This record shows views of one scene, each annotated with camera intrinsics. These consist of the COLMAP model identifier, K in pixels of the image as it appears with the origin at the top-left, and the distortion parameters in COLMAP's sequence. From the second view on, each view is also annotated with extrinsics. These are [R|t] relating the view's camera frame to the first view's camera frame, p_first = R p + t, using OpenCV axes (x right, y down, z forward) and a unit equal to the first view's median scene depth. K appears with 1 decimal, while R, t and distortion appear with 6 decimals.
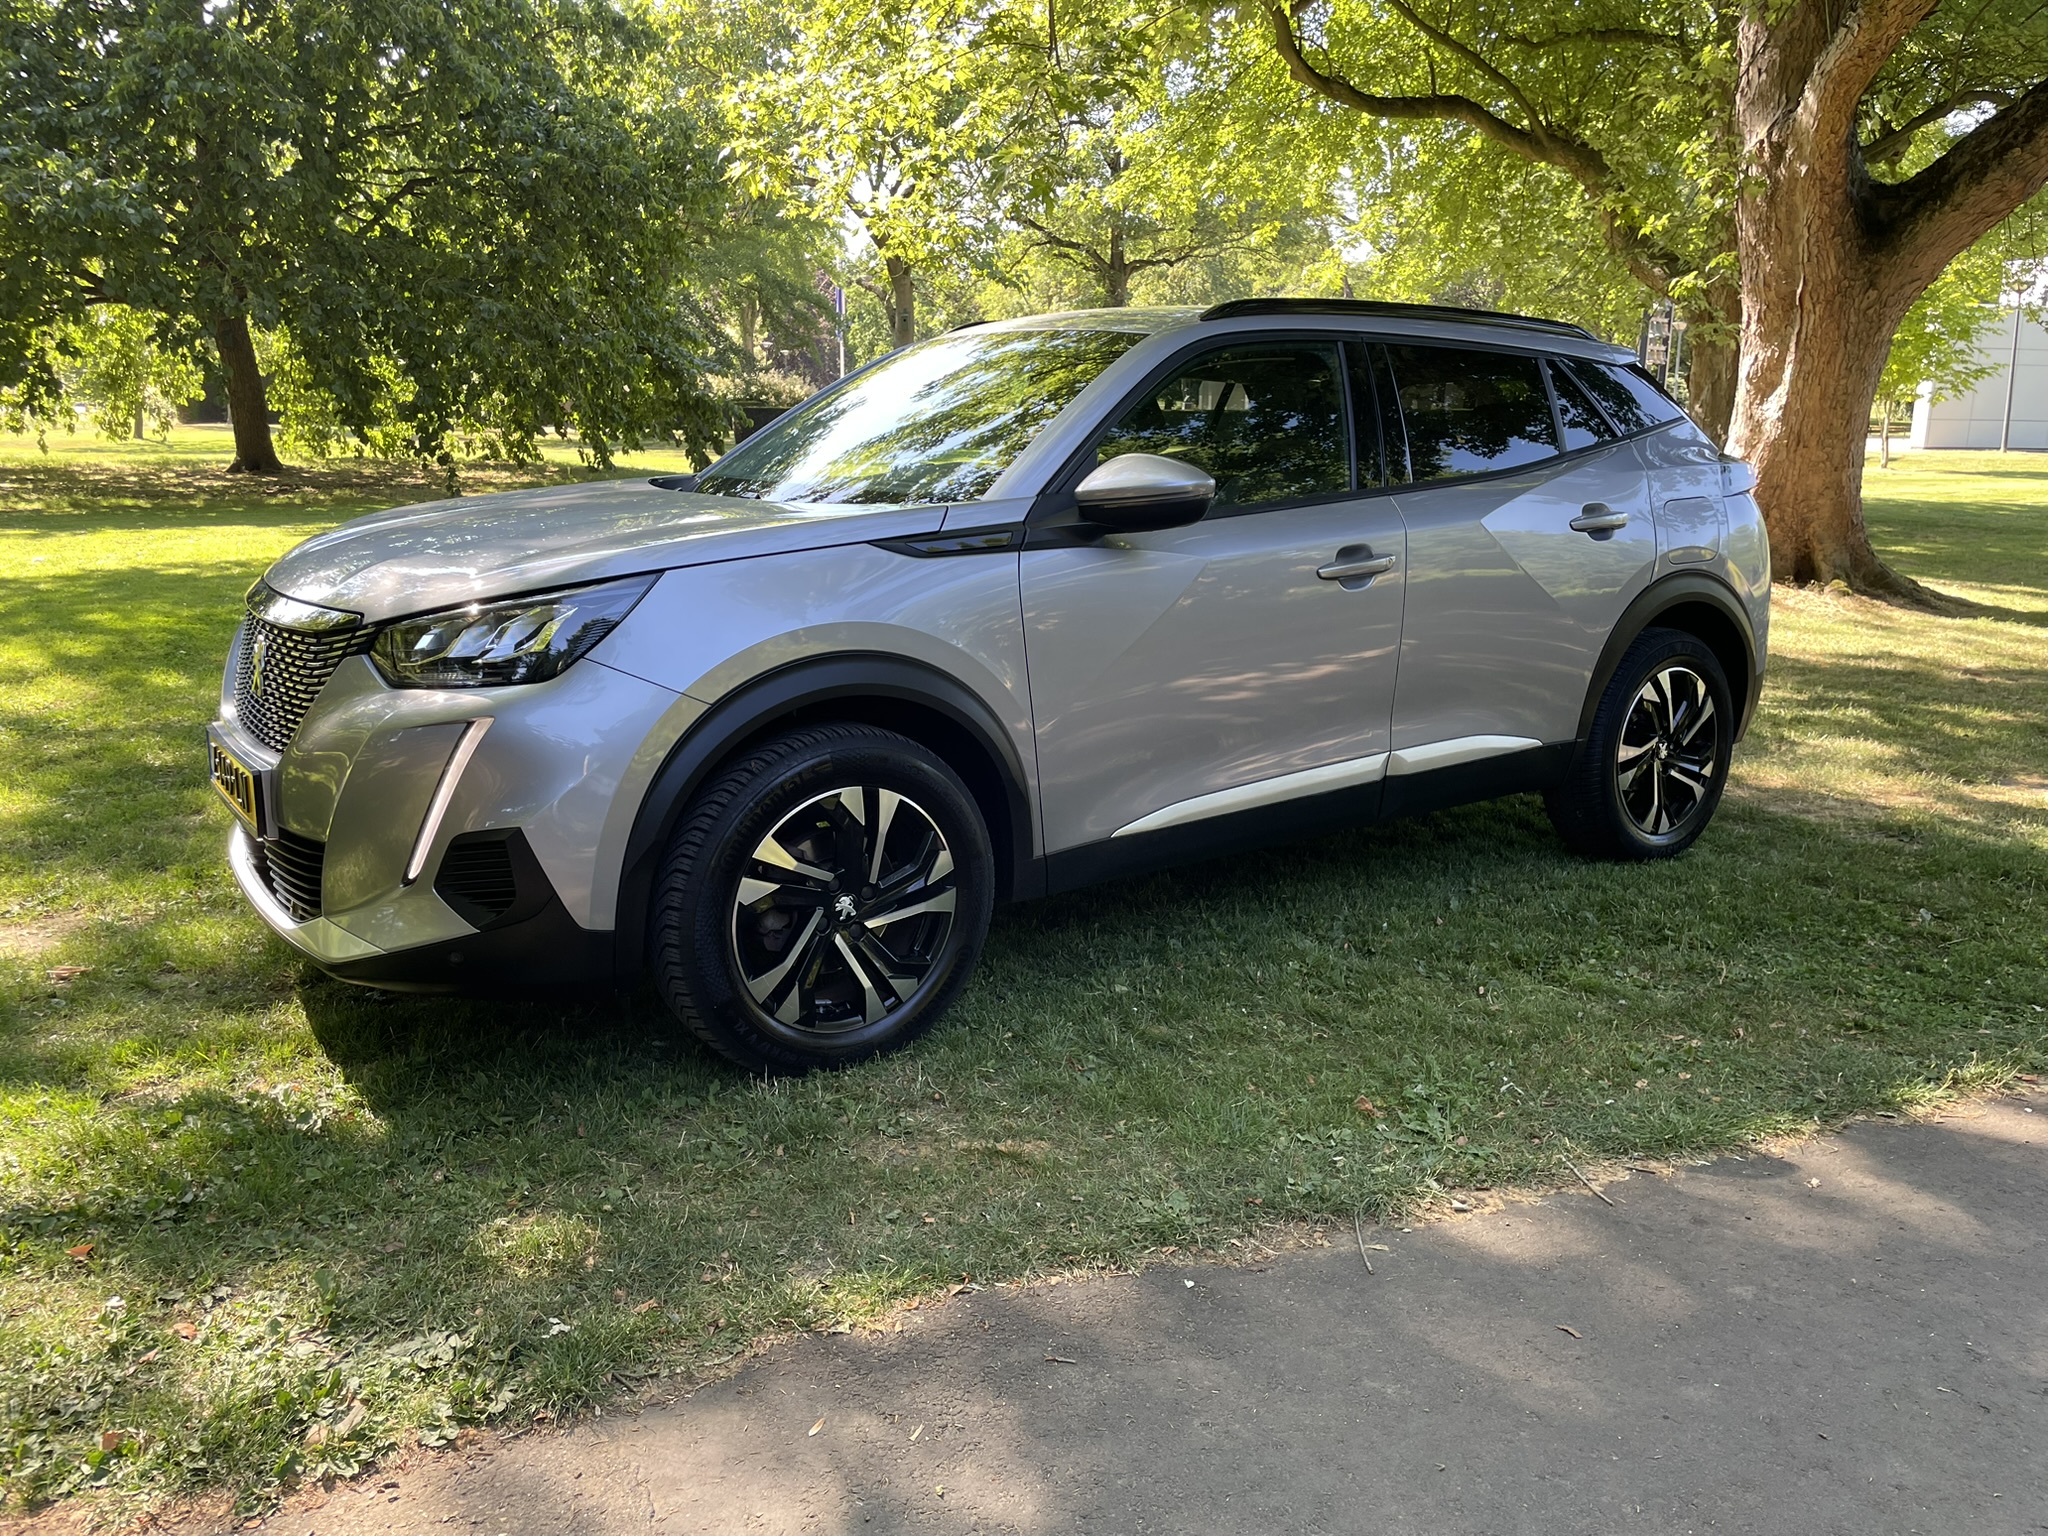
lens RADIAL K [[1560.2, 0, 1037.8], [0, 1560.2, 783.1], [0, 0, 1]] dist [0.063419, -0.094604]
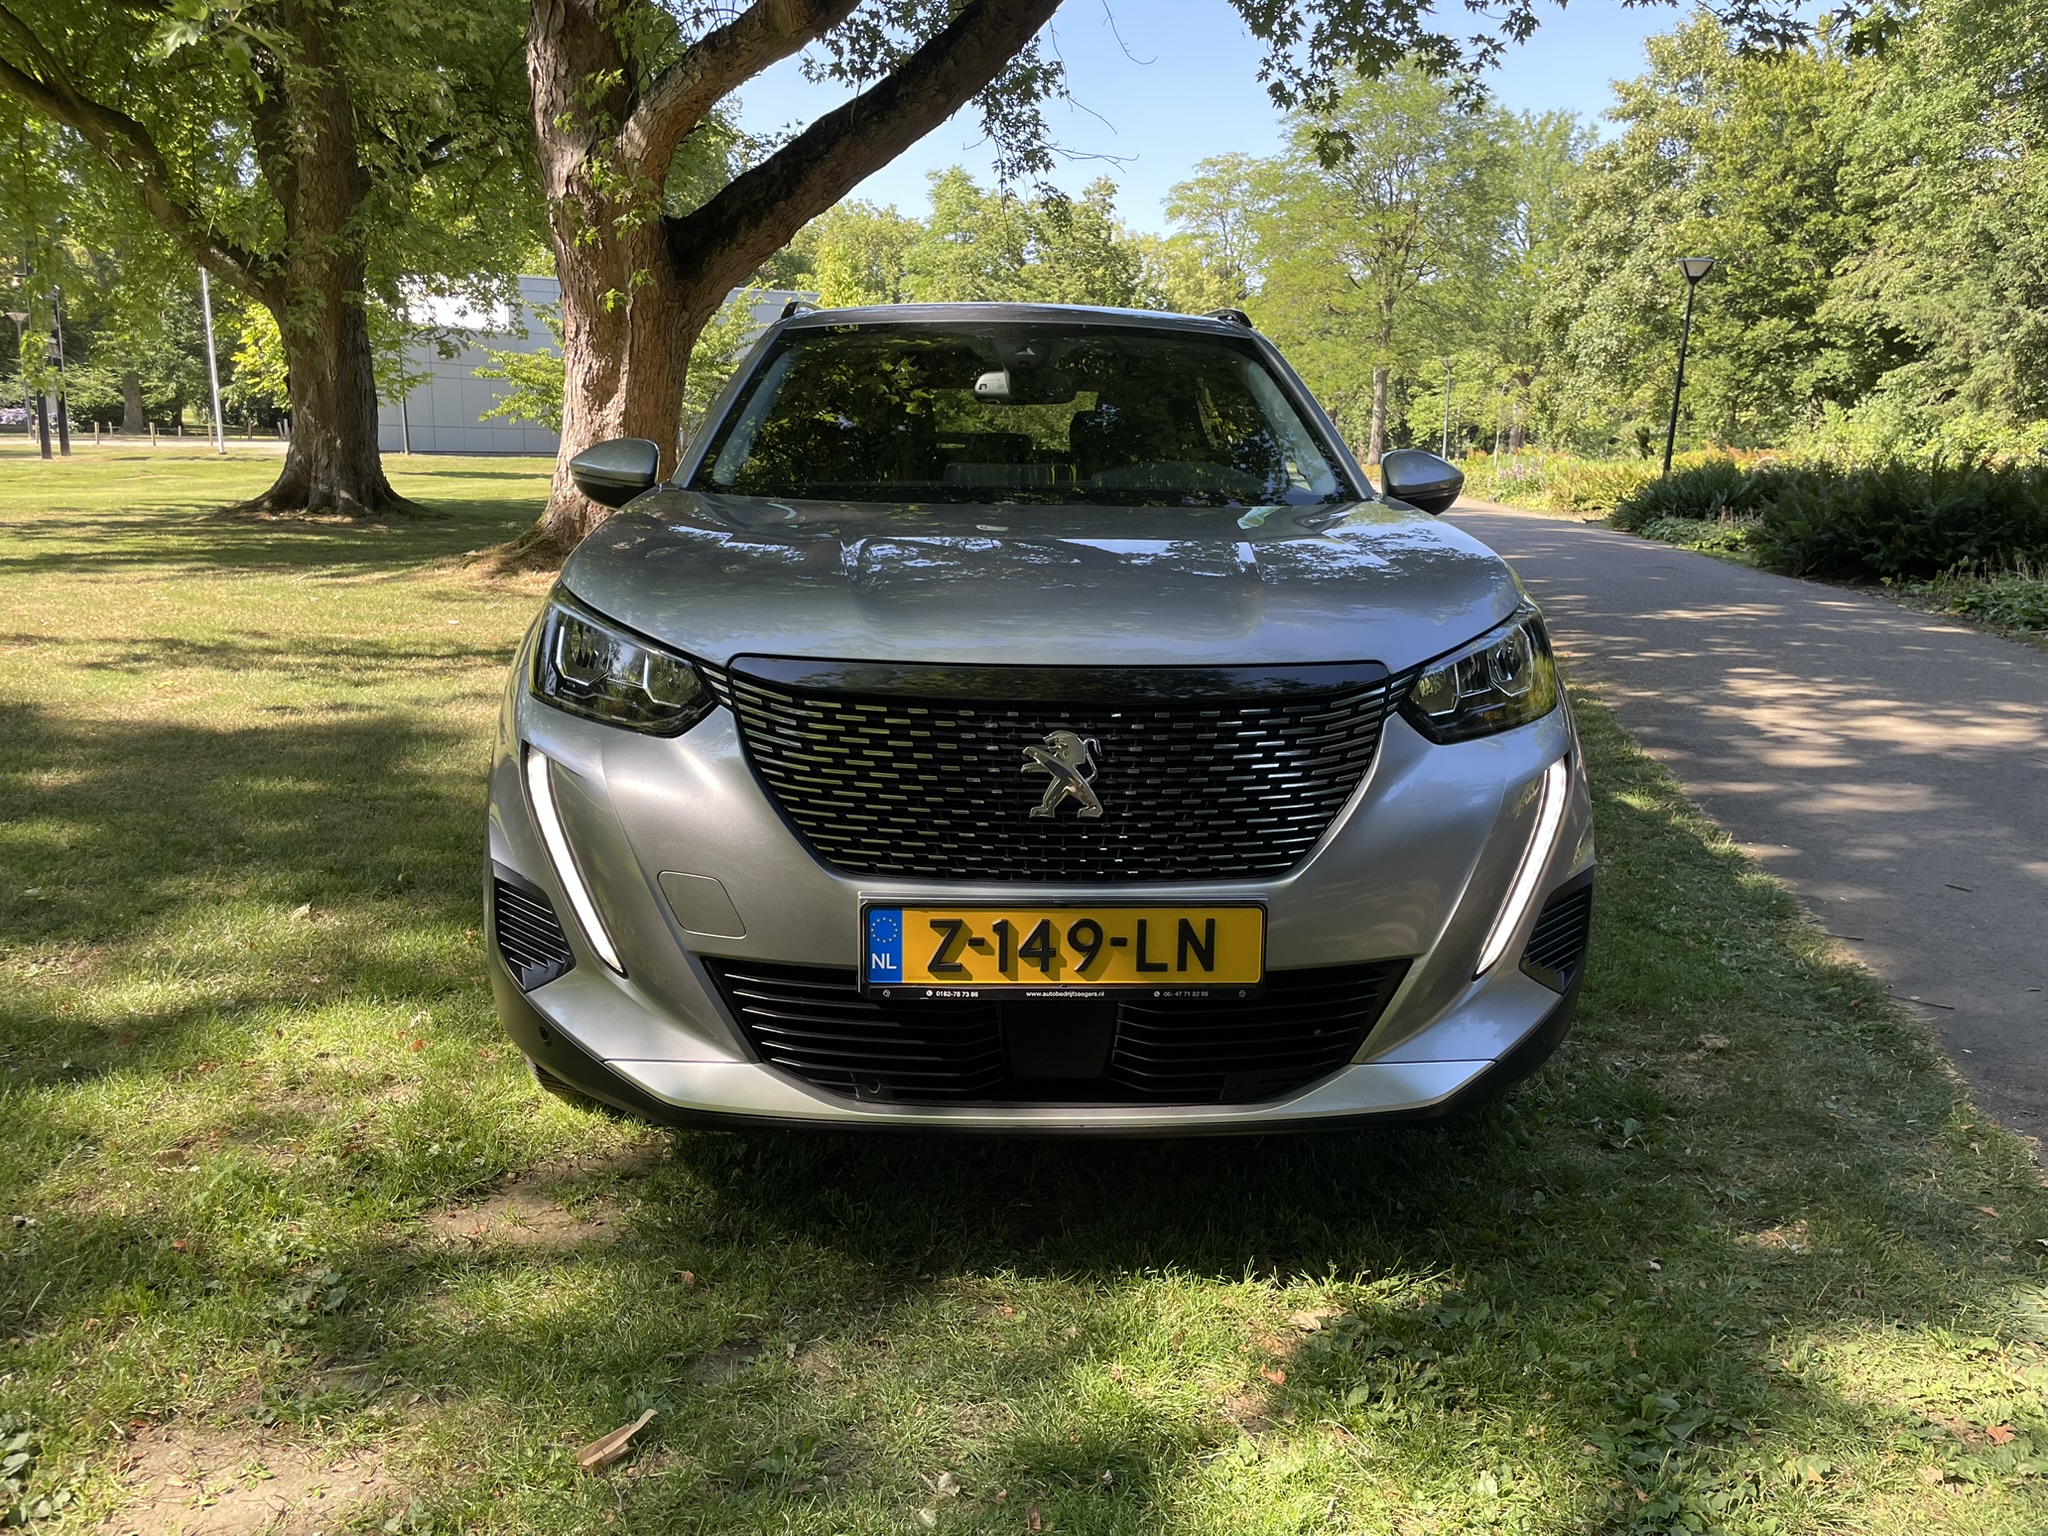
lens RADIAL K [[1560.2, 0, 1025.5], [0, 1560.2, 759.7], [0, 0, 1]] dist [0.063419, -0.094604]
pose [[0.526072, -0.164756, 0.834328, -0.327622], [0.177692, 0.980696, 0.081619, -0.043064], [-0.831669, 0.105316, 0.545192, 0.203144]]
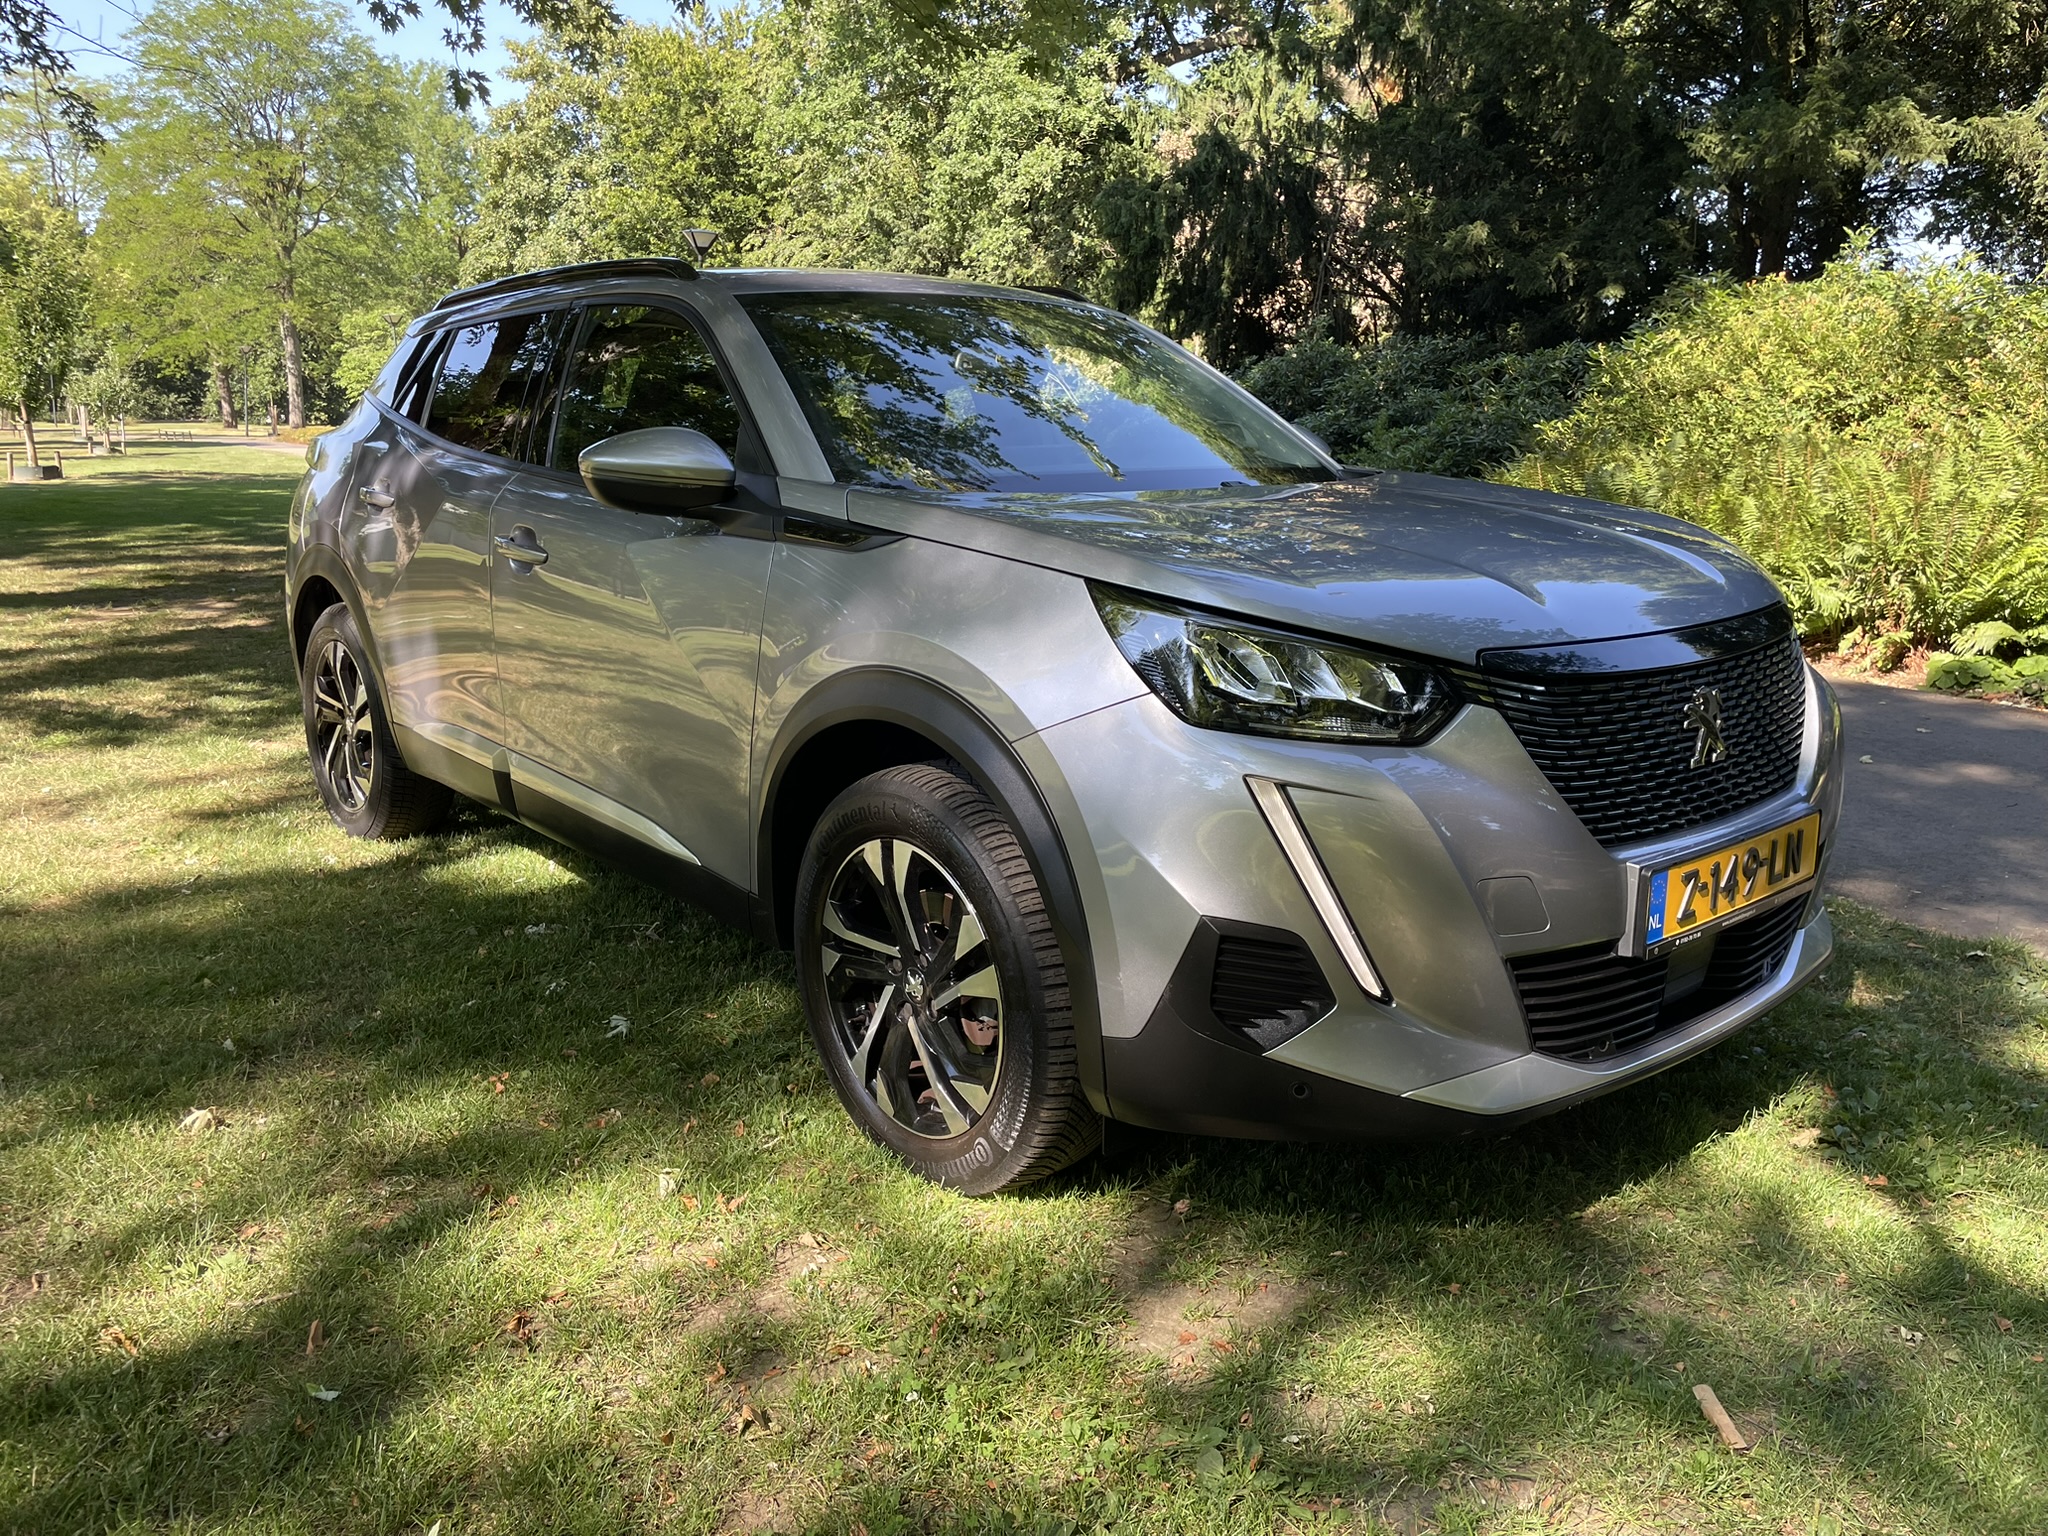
lens RADIAL K [[1560.2, 0, 1021.4], [0, 1560.2, 769.1], [0, 0, 1]] dist [0.063419, -0.094604]
pose [[-0.121162, -0.223522, 0.967139, -0.367827], [0.215469, 0.945163, 0.245437, -0.097203], [-0.968965, 0.238126, -0.066356, 0.430521]]
